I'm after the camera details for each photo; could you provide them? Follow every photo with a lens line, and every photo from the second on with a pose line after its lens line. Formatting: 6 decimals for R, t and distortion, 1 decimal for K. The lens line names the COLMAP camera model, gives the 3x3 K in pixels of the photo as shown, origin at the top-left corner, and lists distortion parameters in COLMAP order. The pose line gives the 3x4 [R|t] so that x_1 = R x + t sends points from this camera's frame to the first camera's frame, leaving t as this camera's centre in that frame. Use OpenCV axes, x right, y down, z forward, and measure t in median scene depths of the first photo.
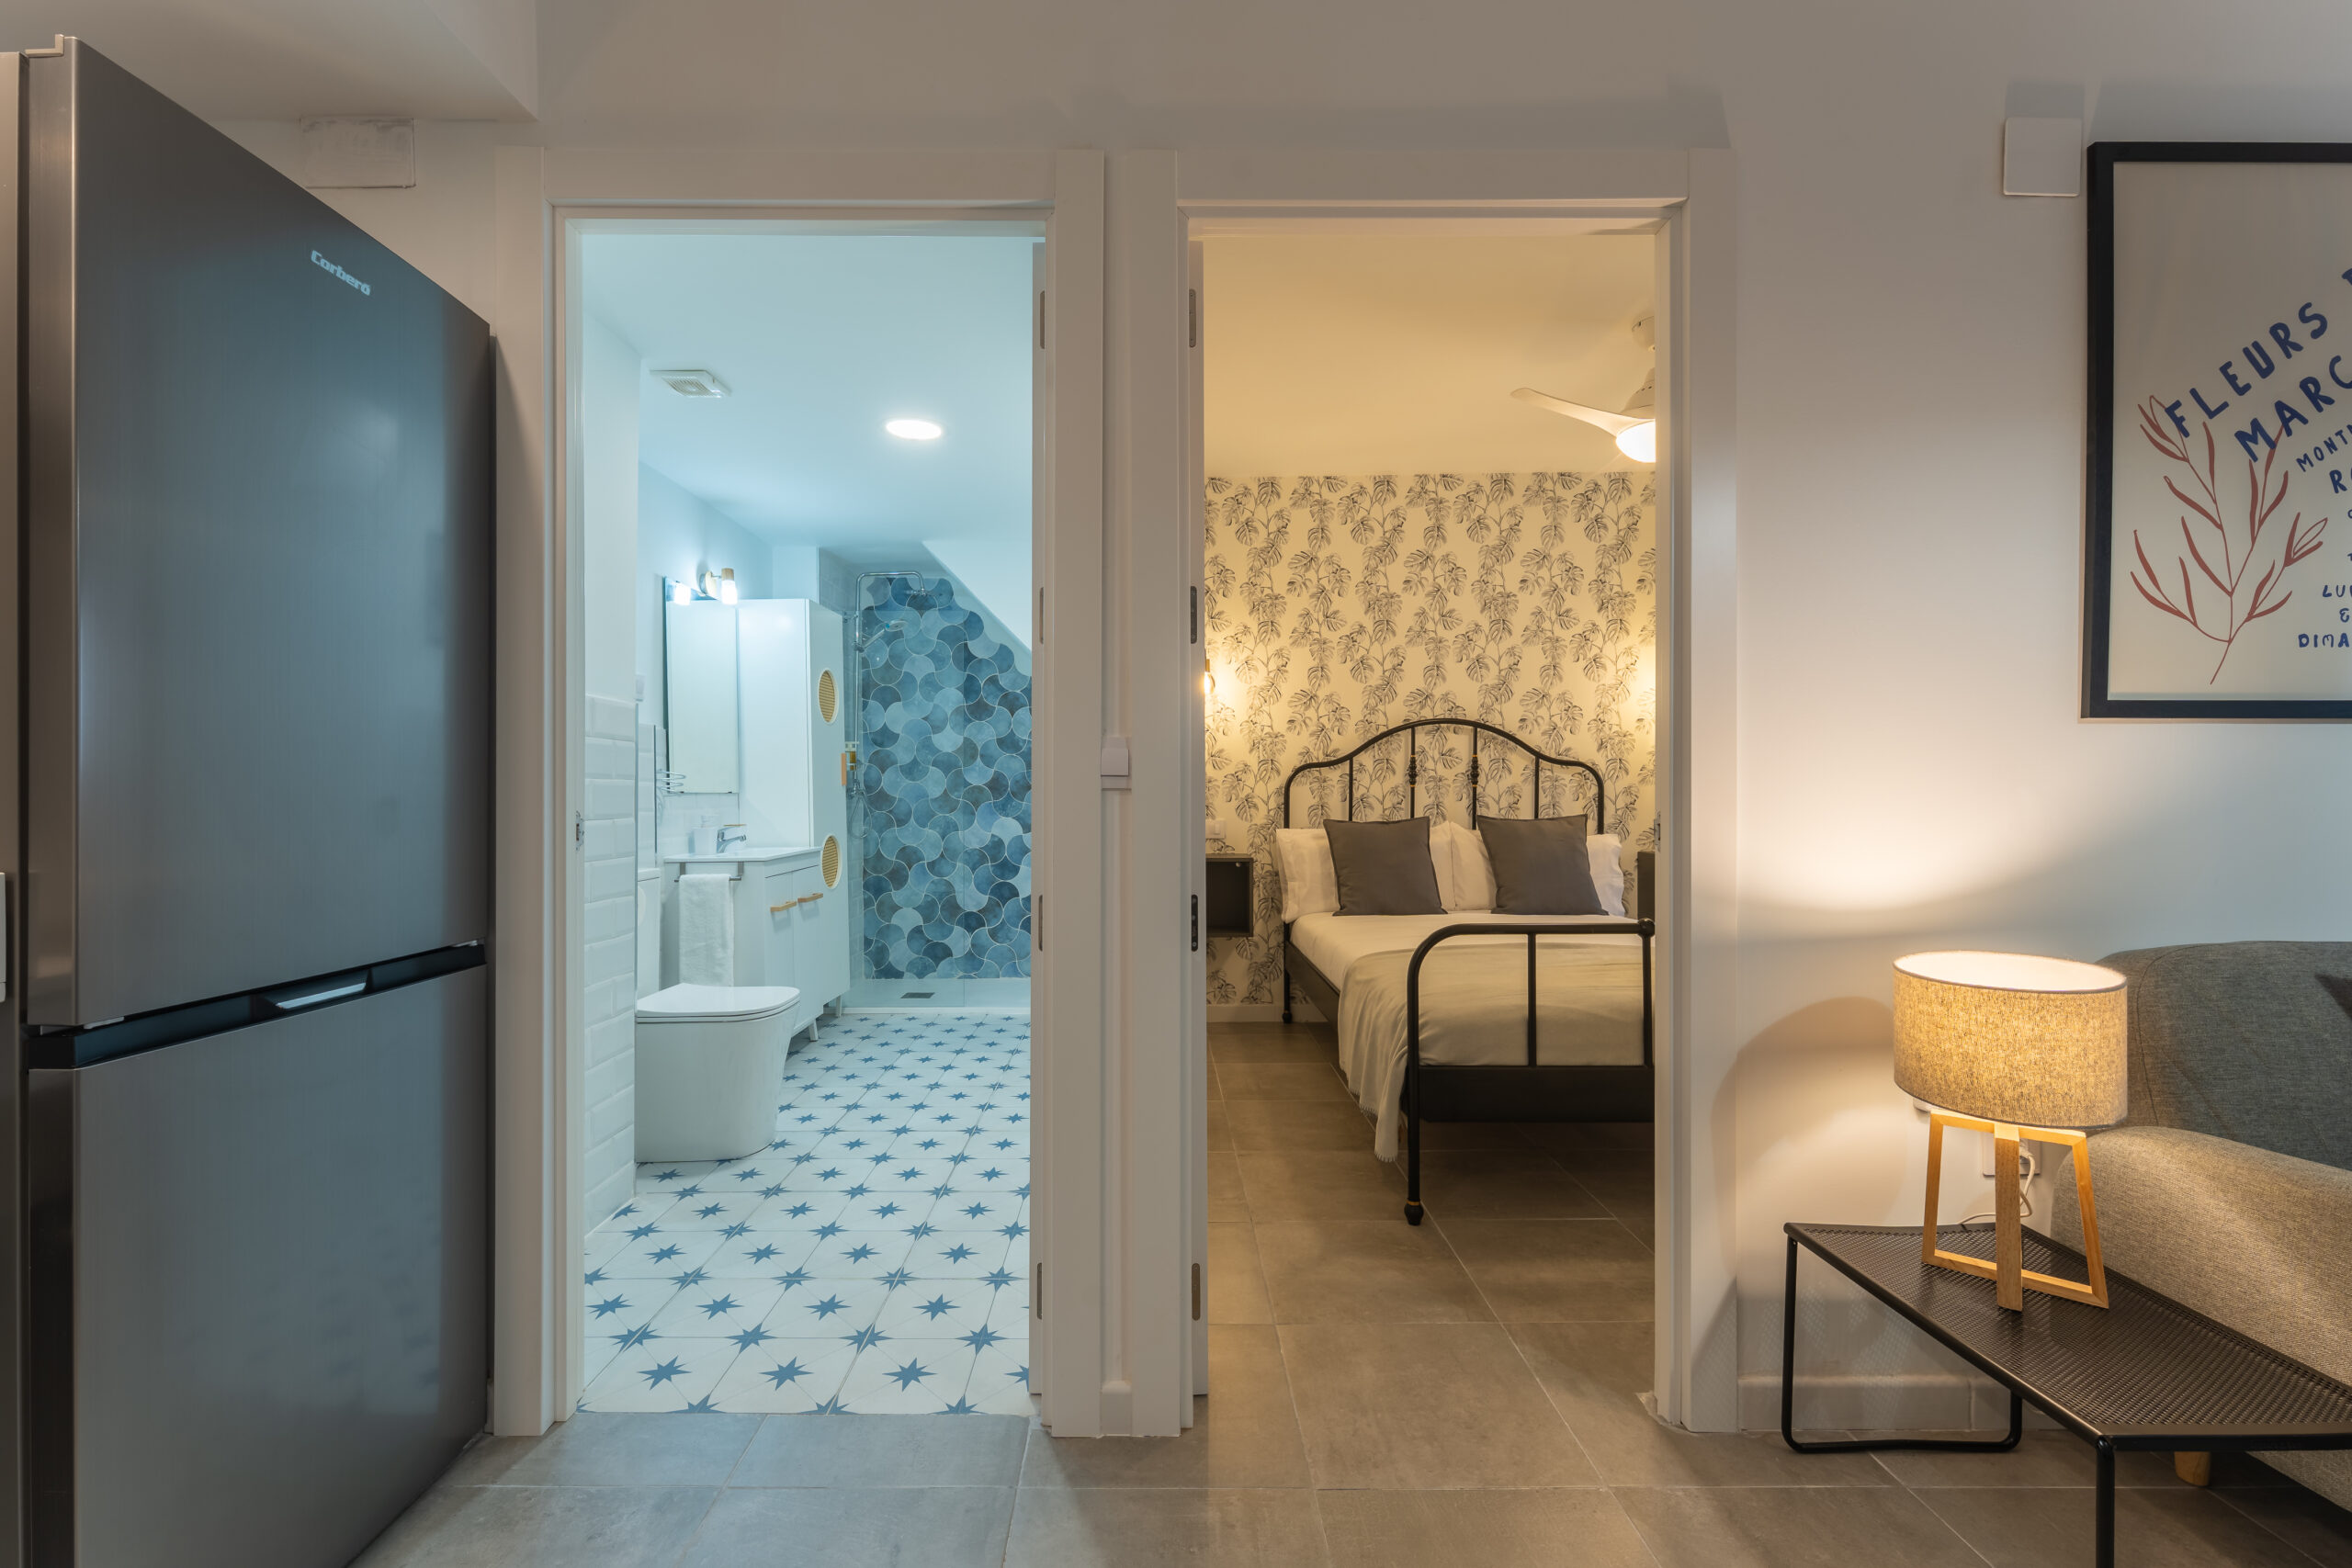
lens RADIAL K [[954.9, 0, 1141.0], [0, 954.9, 802.9], [0, 0, 1]] dist [0.001440, 0.000124]
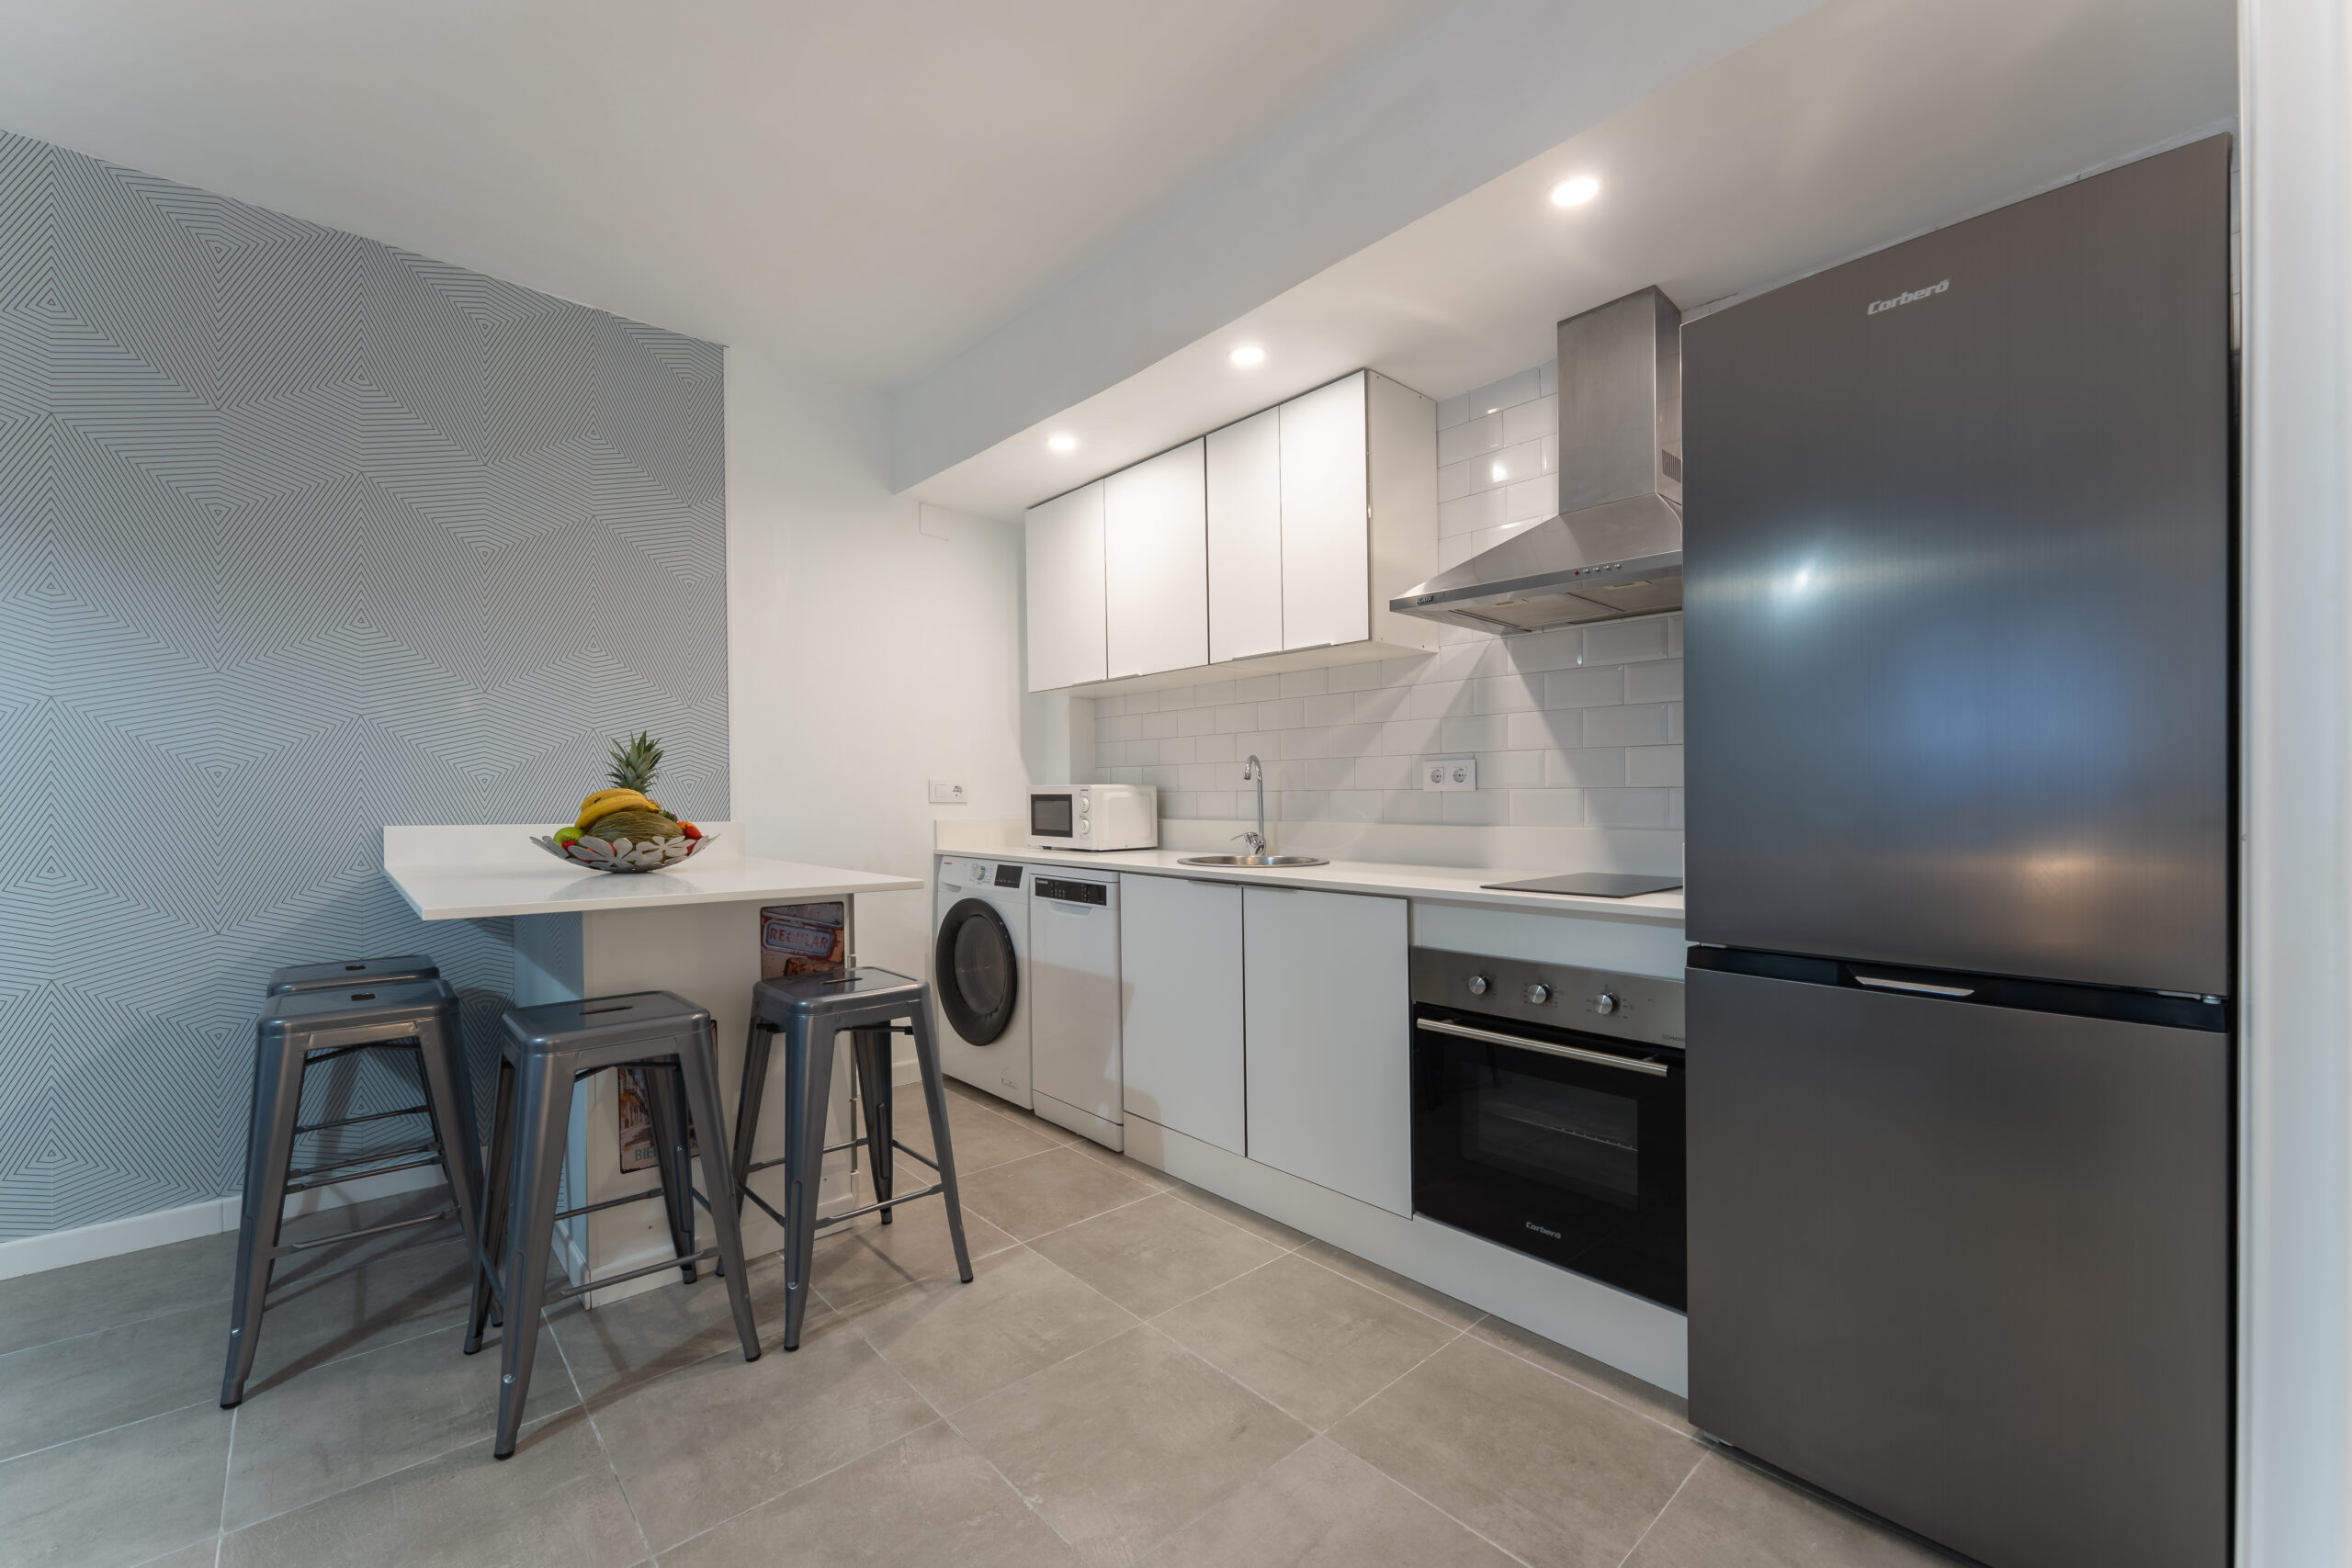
lens RADIAL K [[952.0, 0, 1180.6], [0, 952.0, 797.0], [0, 0, 1]] dist [-0.000252, -0.000028]
pose [[-0.741773, -0.001116, -0.670650, 0.359055], [-0.008224, 0.999939, 0.007432, -0.006273], [0.670601, 0.011028, -0.741737, 0.990001]]
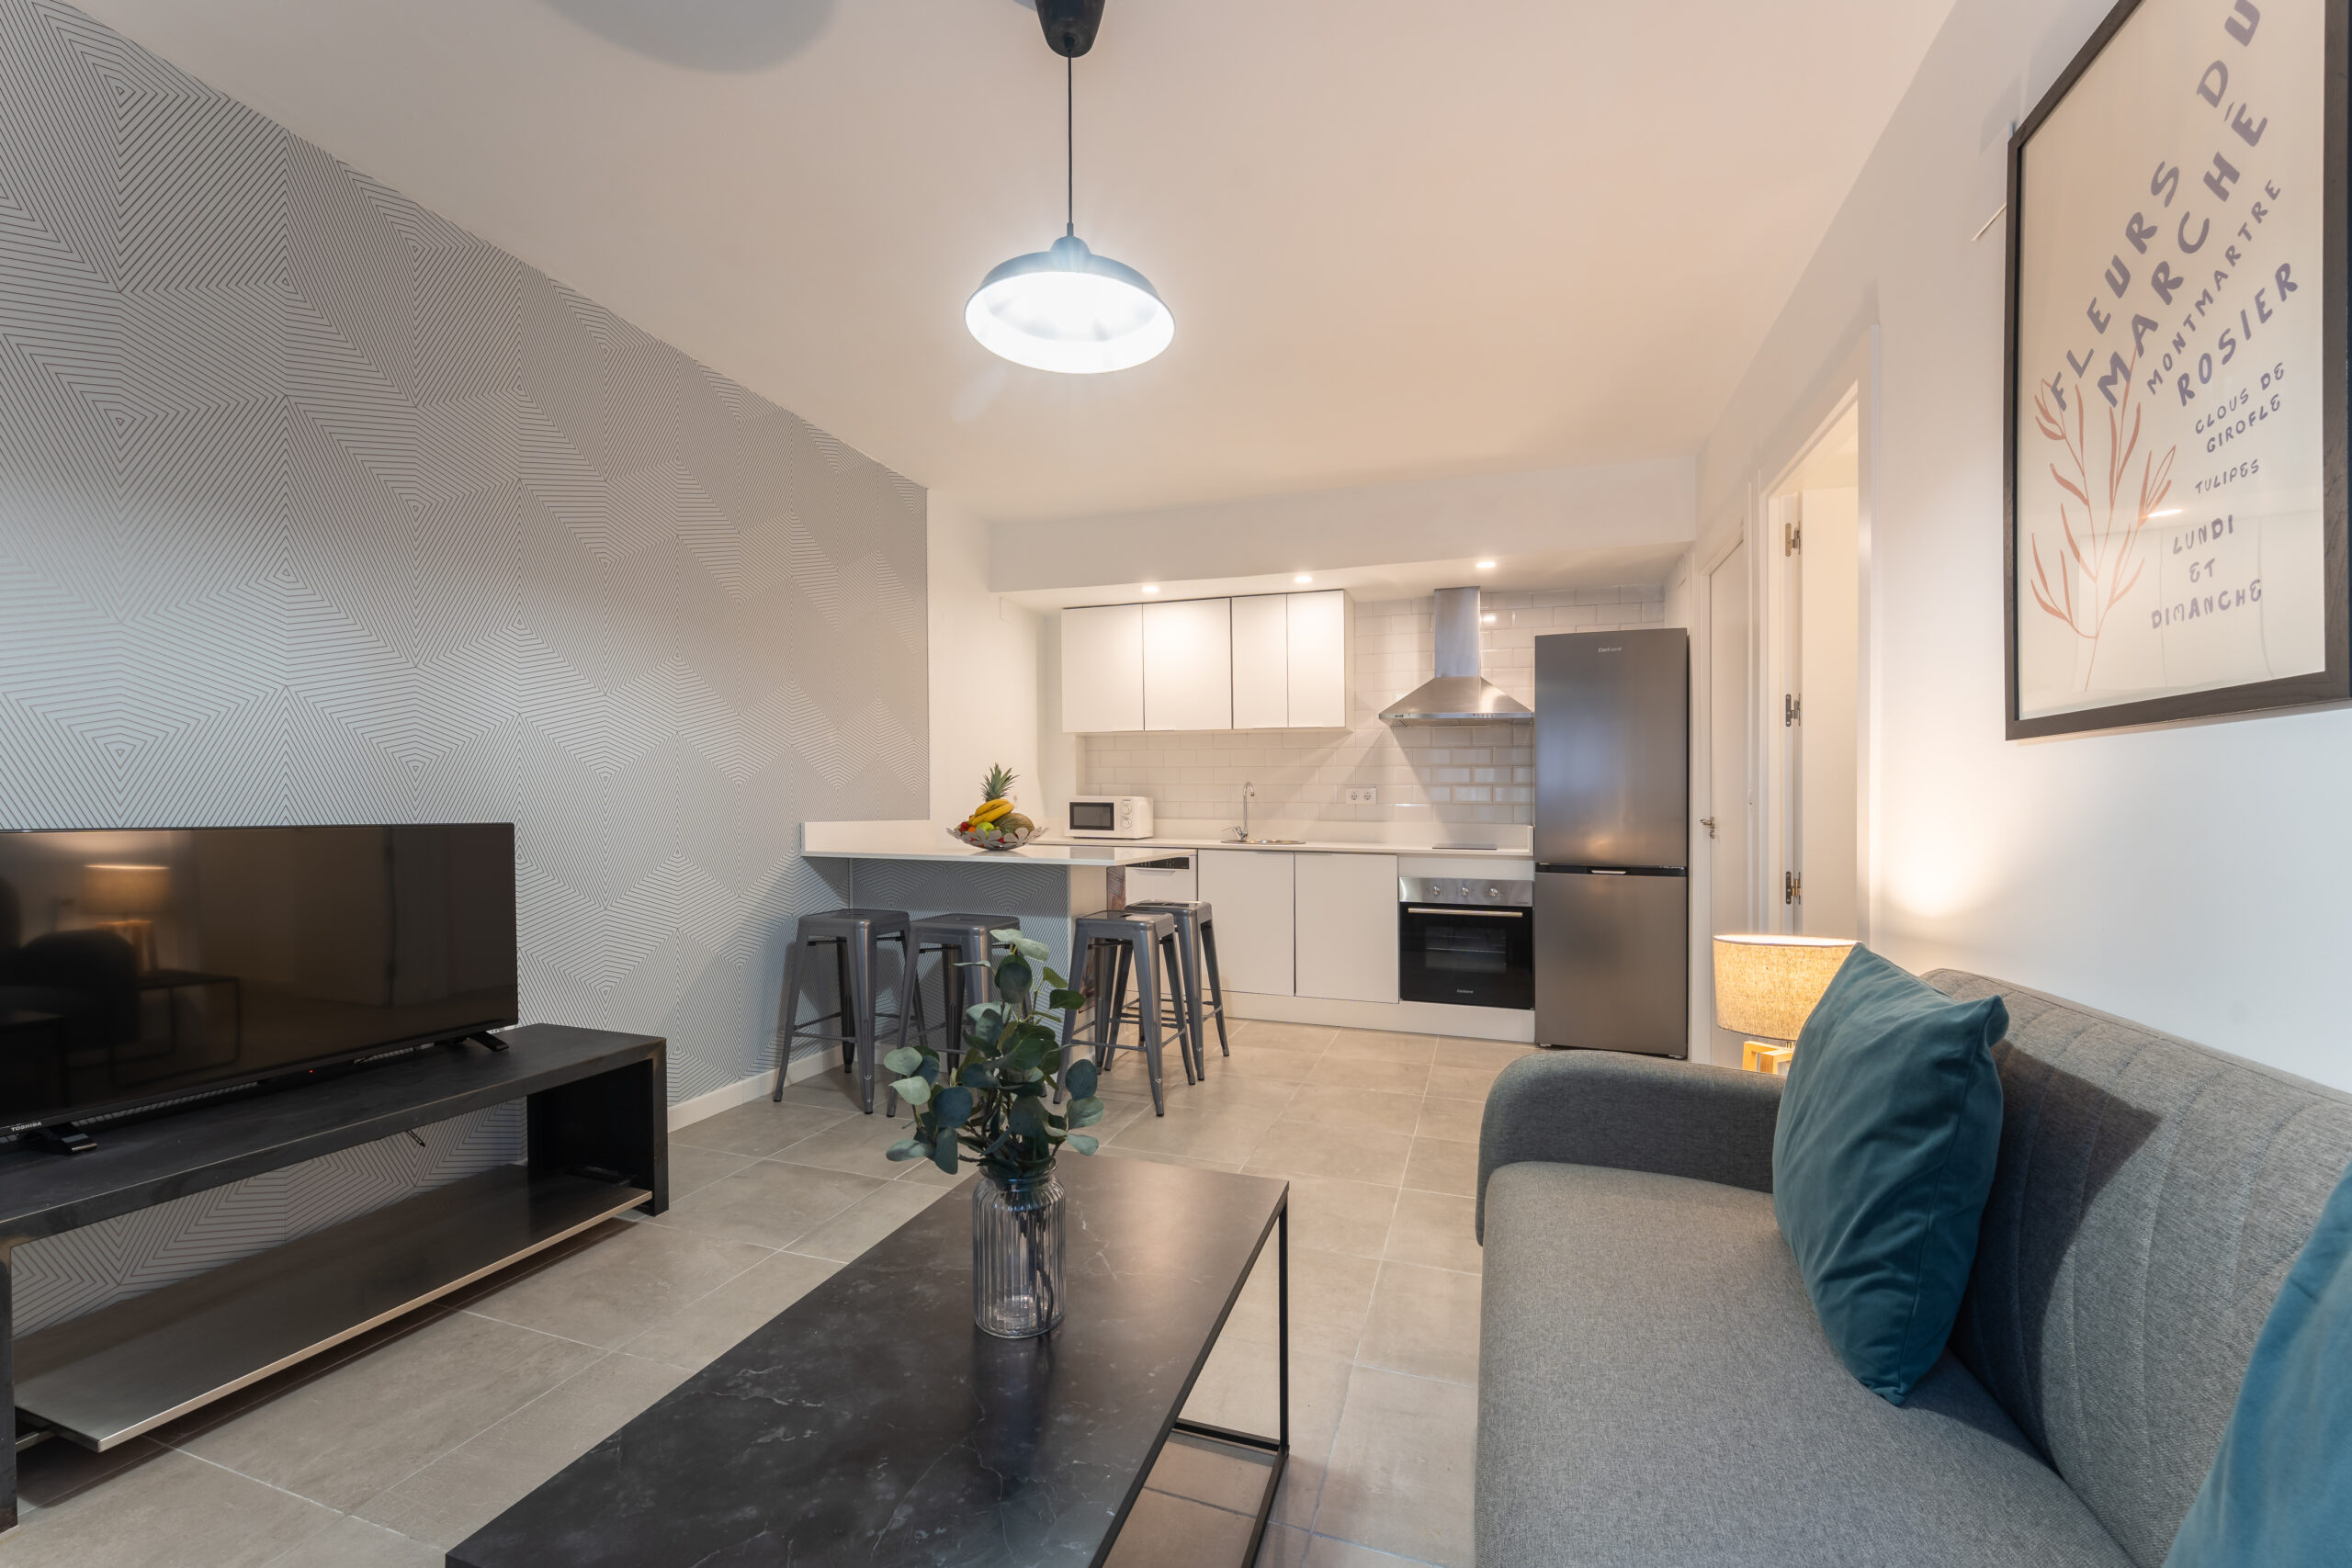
lens RADIAL K [[958.6, 0, 1175.5], [0, 958.6, 809.3], [0, 0, 1]] dist [-0.000333, -0.000475]
pose [[-0.320799, 0.003228, -0.947142, 2.171495], [-0.021182, 0.999720, 0.010582, -0.011357], [0.946910, 0.023457, -0.320641, 0.519619]]
